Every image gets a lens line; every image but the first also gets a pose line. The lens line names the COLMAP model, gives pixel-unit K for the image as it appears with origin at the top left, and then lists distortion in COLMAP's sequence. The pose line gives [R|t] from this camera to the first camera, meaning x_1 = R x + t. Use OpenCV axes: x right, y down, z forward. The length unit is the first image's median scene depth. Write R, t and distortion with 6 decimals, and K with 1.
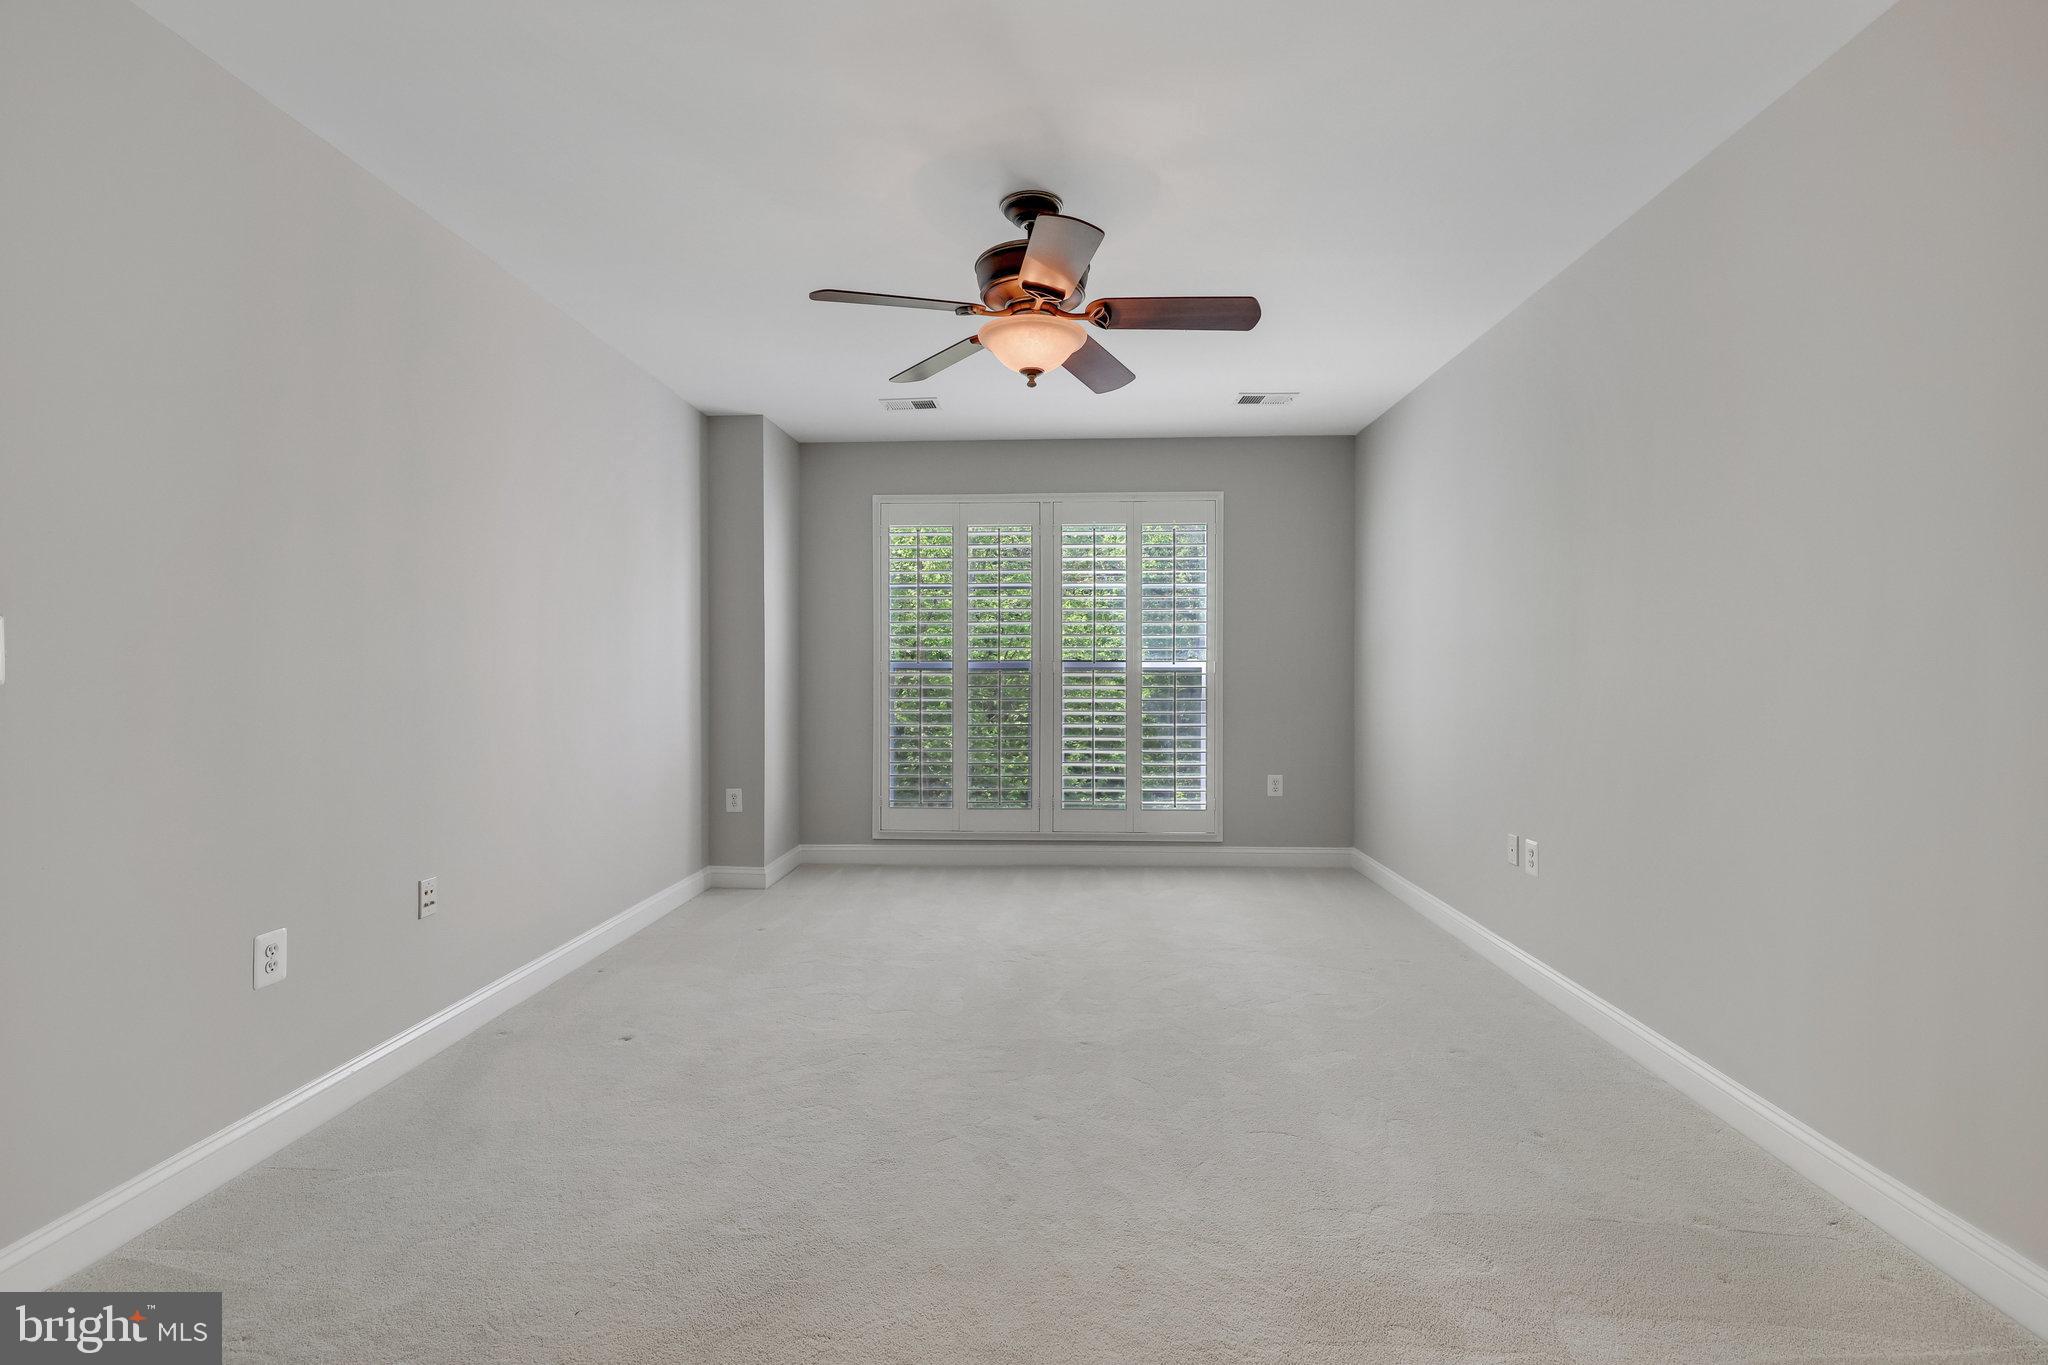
lens RADIAL K [[863.8, 0, 1030.3], [0, 863.8, 679.3], [0, 0, 1]] dist [0.001166, -0.000055]
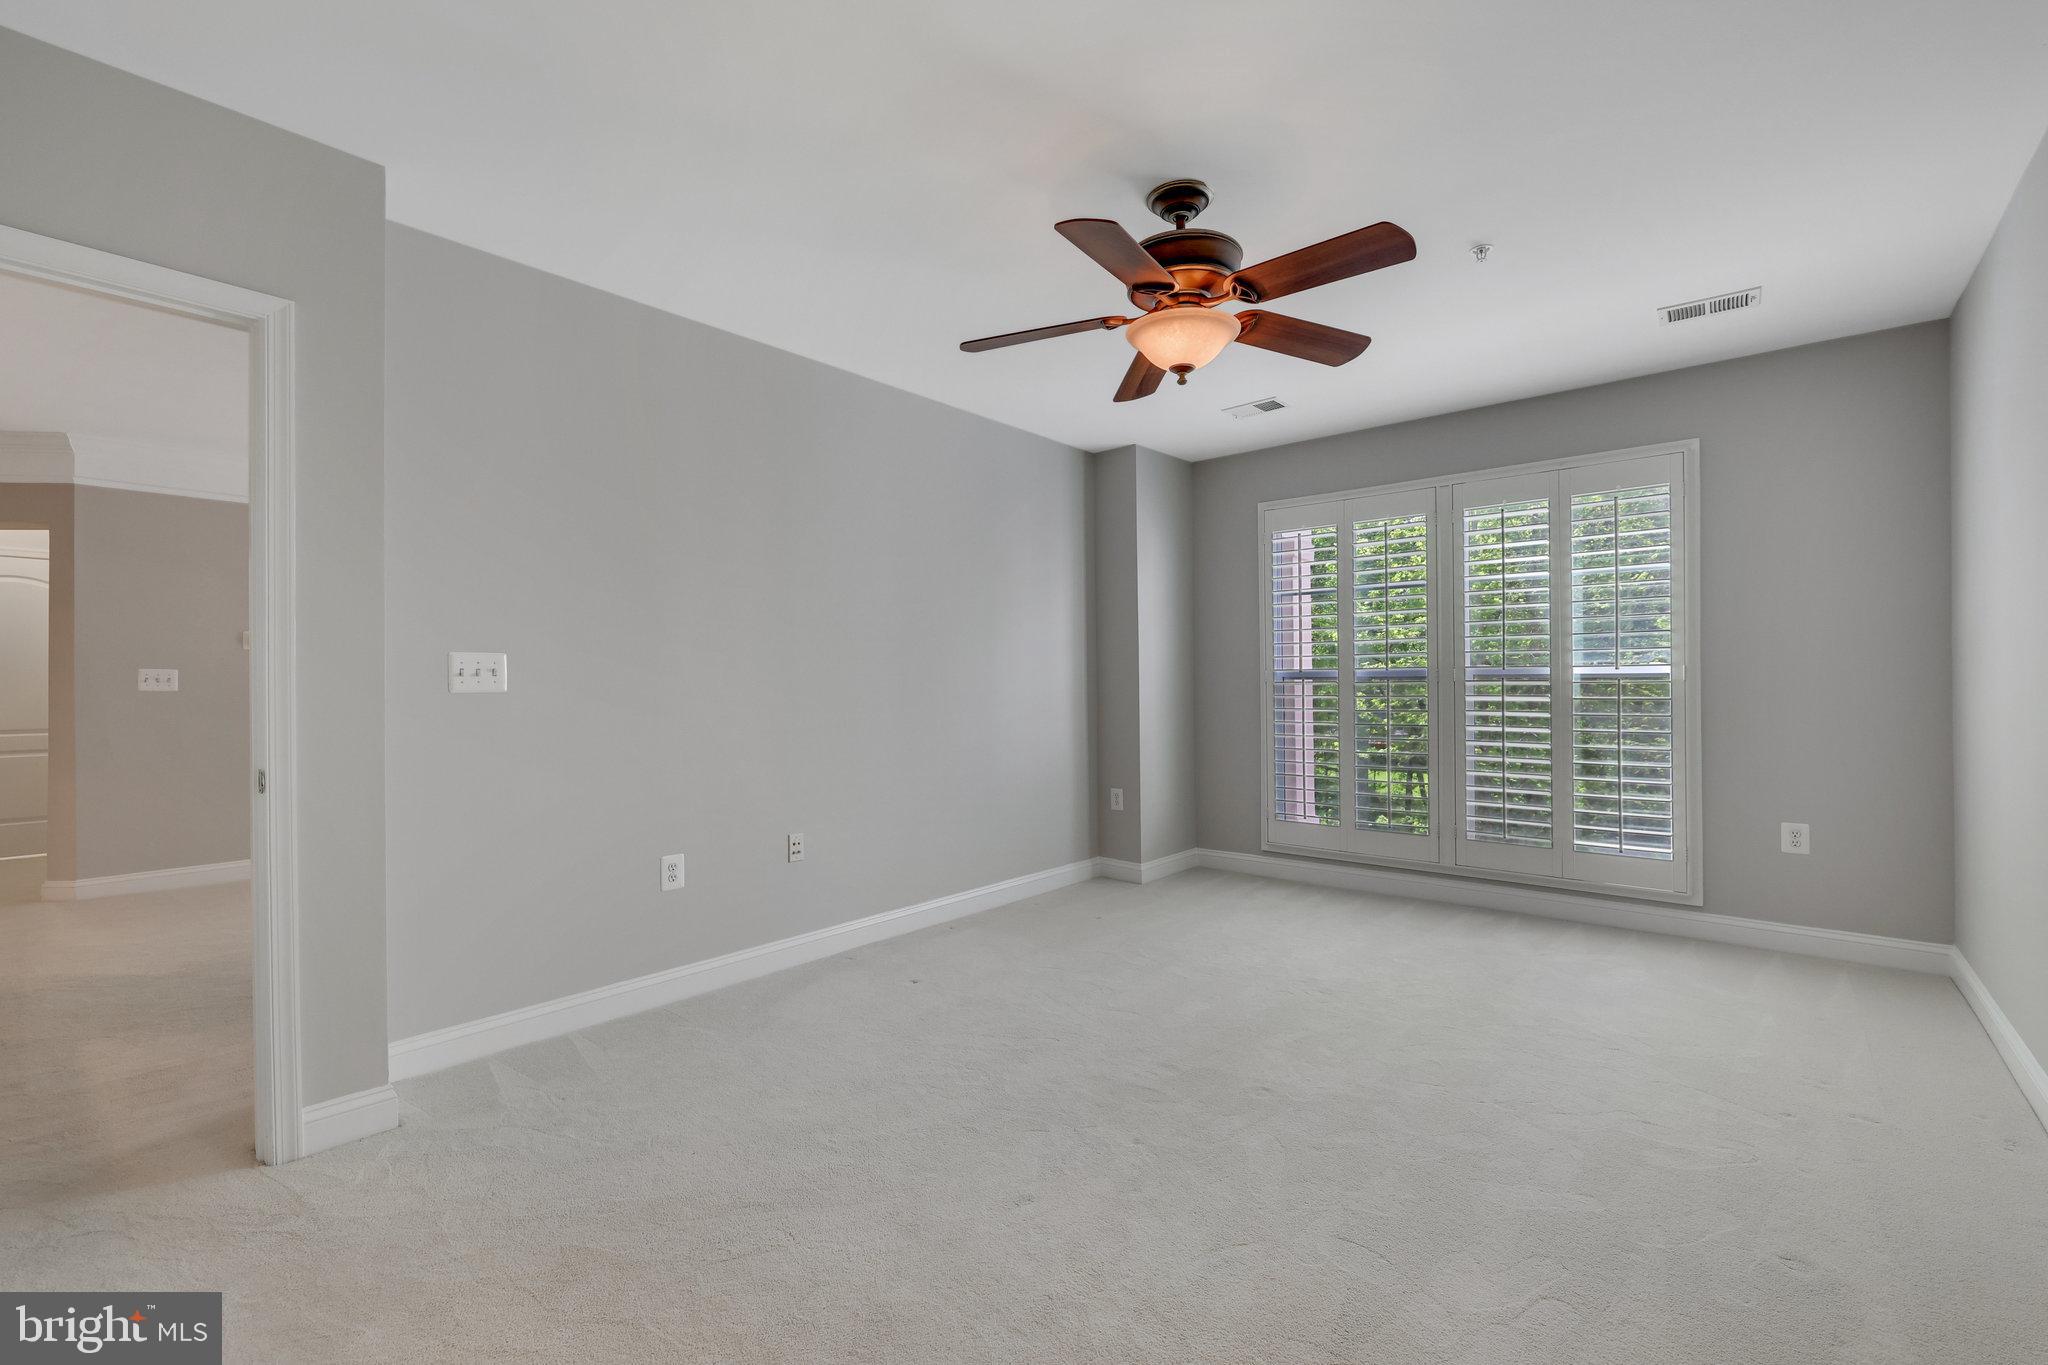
lens RADIAL K [[850.2, 0, 1044.6], [0, 850.2, 684.3], [0, 0, 1]] dist [0.000731, 0.000312]
pose [[0.802928, -0.003659, -0.596065, 0.208329], [0.000512, 0.999985, -0.005449, -0.000112], [0.596076, 0.004070, 0.802918, 0.071865]]
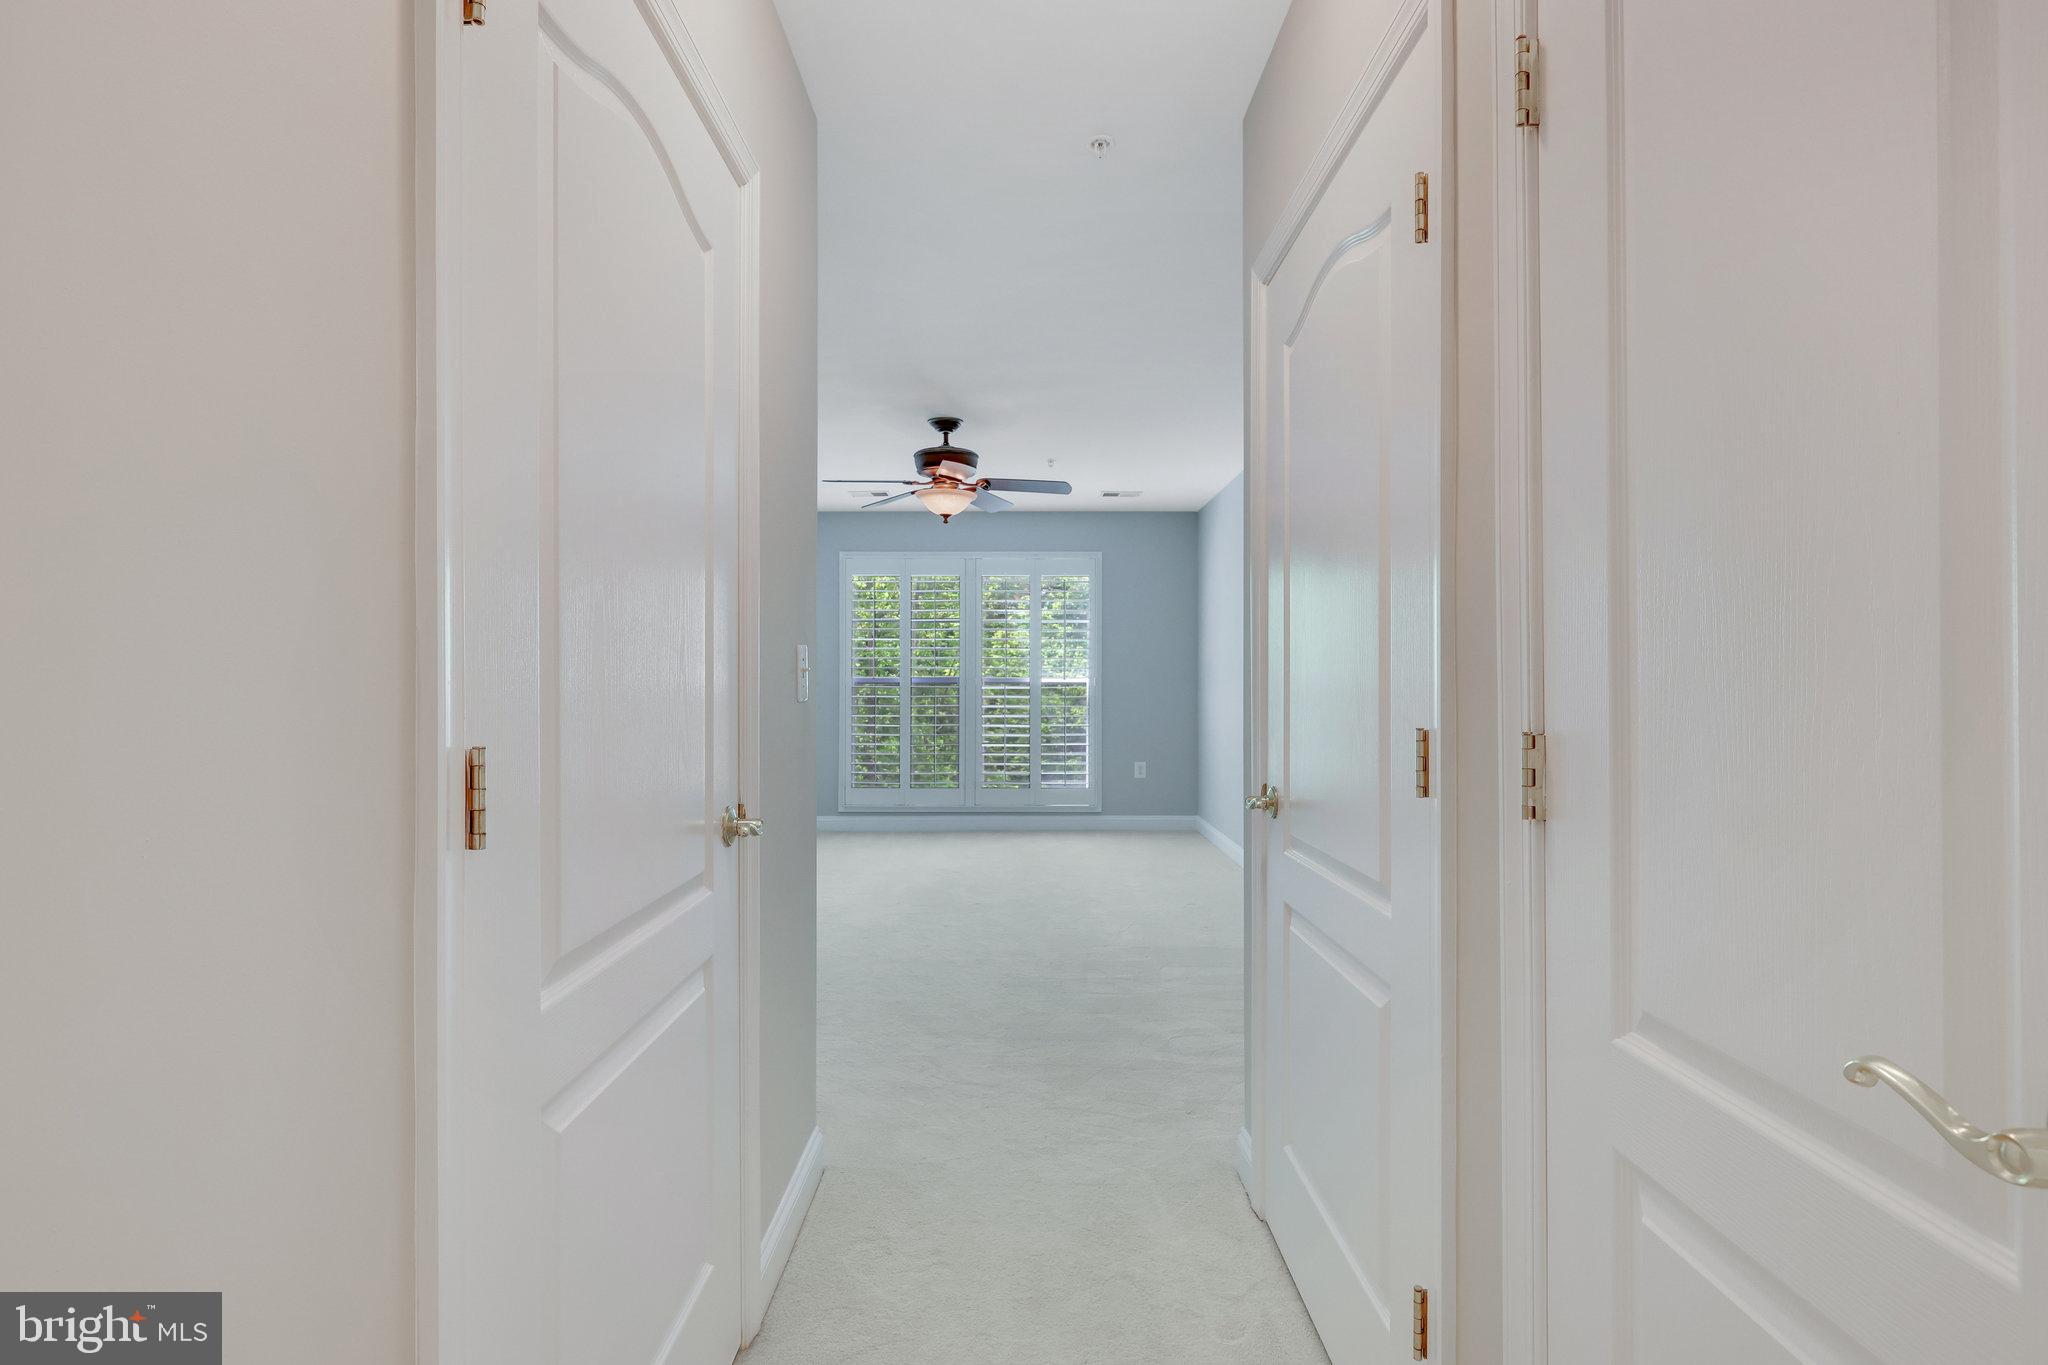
lens RADIAL K [[882.8, 0, 1015.9], [0, 882.8, 681.9], [0, 0, 1]] dist [-0.000961, -0.000159]
pose [[0.999106, 0.001425, 0.042255, 0.032092], [-0.001089, 0.999968, -0.007970, -0.003050], [-0.042265, 0.007917, 0.999075, -0.373042]]
